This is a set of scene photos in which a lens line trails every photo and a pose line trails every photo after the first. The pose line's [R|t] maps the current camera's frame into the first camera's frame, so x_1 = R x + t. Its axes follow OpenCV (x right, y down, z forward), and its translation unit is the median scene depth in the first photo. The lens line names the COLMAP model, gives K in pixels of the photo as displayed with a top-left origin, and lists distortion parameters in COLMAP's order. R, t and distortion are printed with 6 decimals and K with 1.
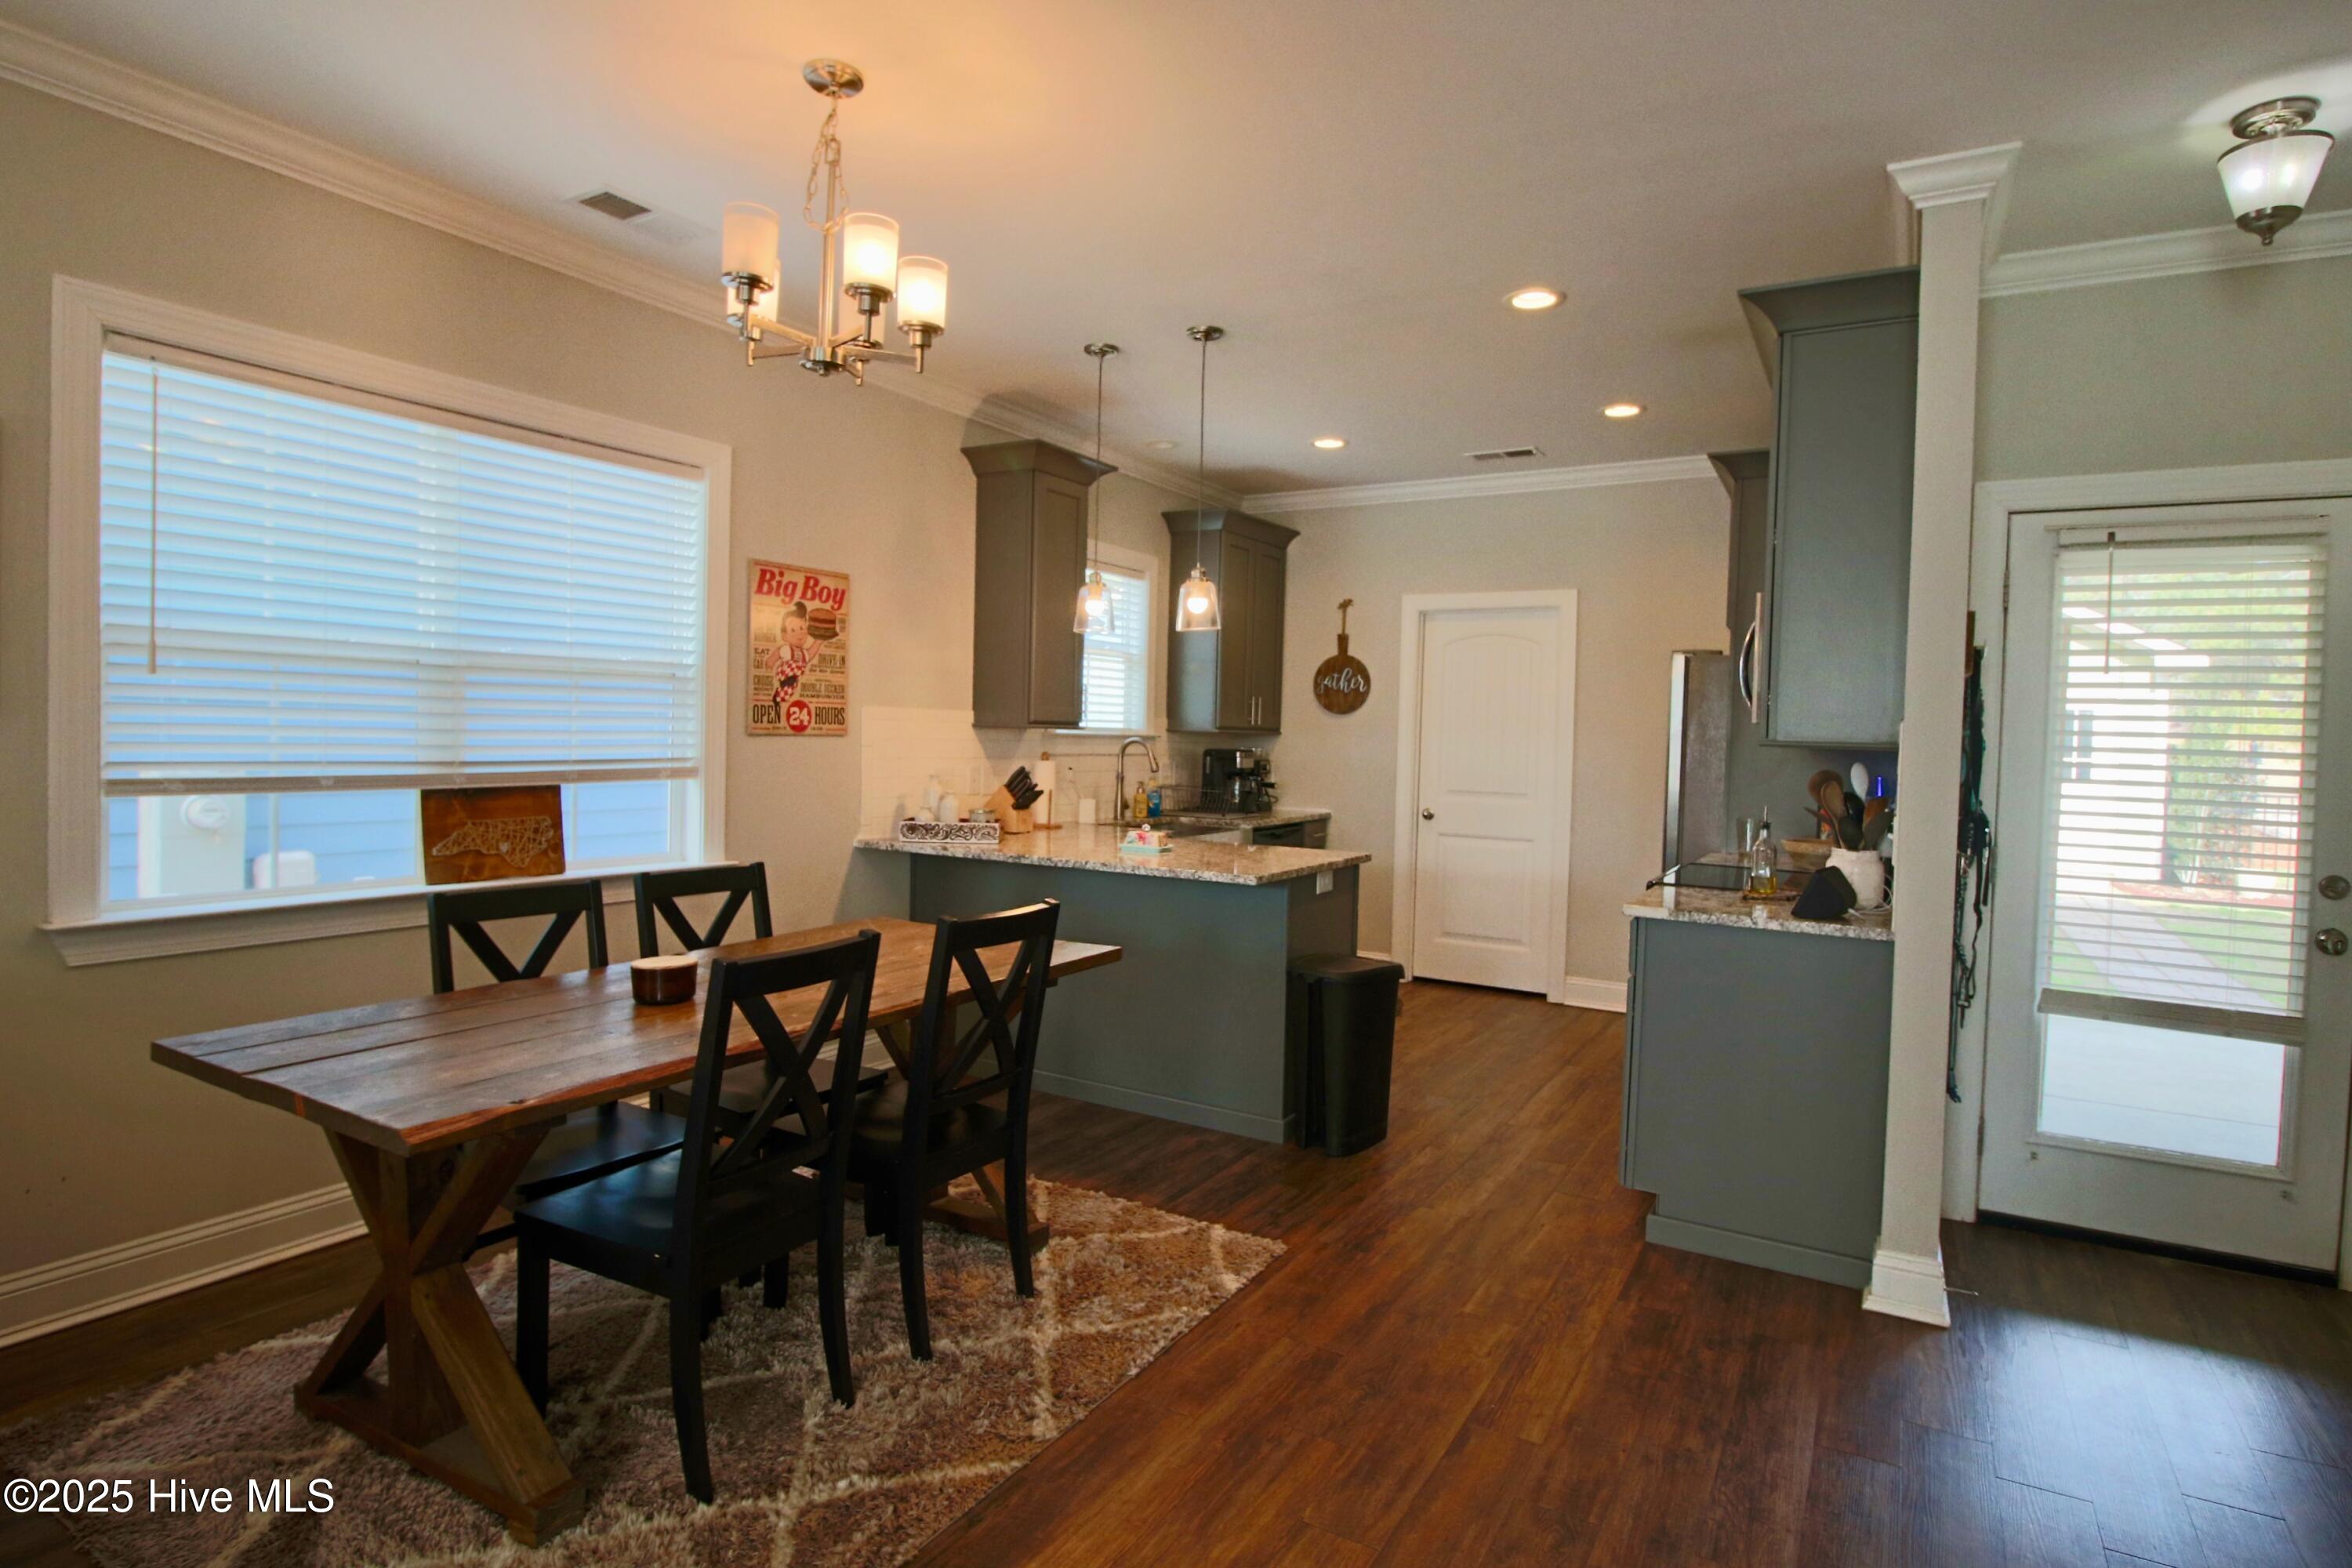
lens RADIAL K [[1209.3, 0, 1176.3], [0, 1209.3, 770.8], [0, 0, 1]] dist [0.004688, -0.017742]
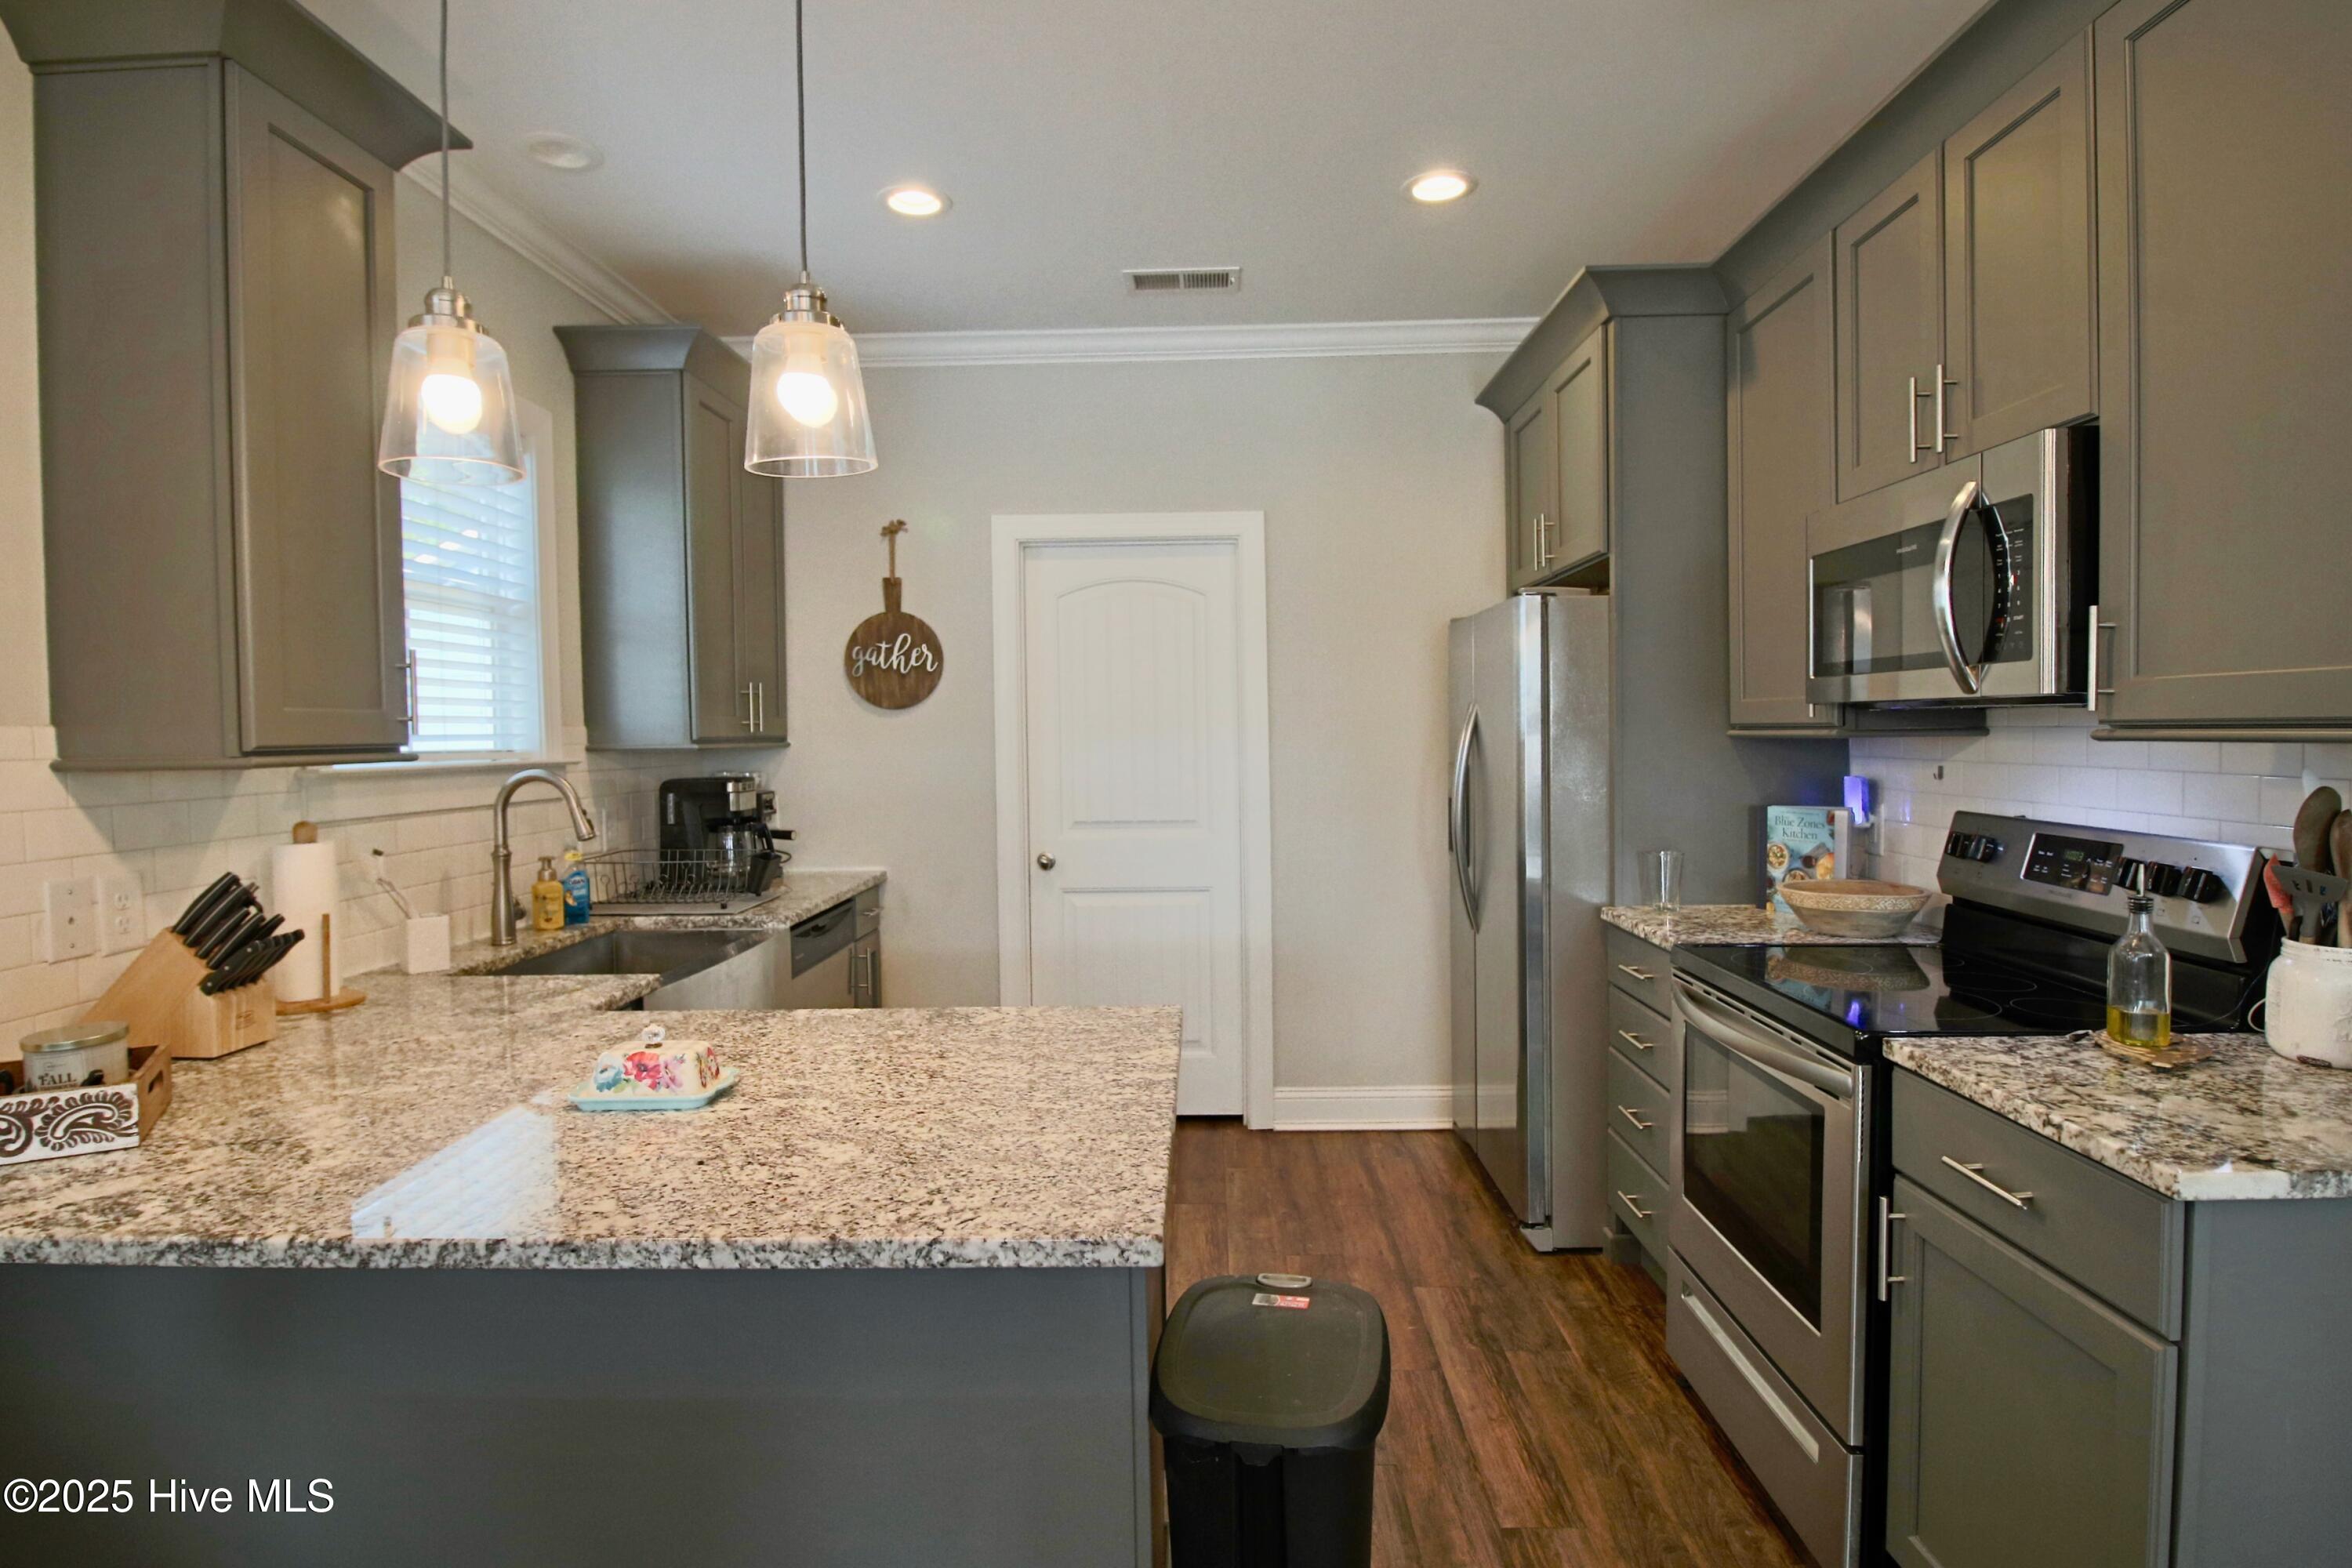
lens RADIAL K [[1209.3, 0, 1176.3], [0, 1209.3, 770.8], [0, 0, 1]] dist [0.004688, -0.017742]
pose [[0.870425, -0.054973, 0.489222, -0.044457], [0.053384, 0.998426, 0.017209, -0.020889], [-0.489398, 0.011137, 0.871989, 0.443790]]
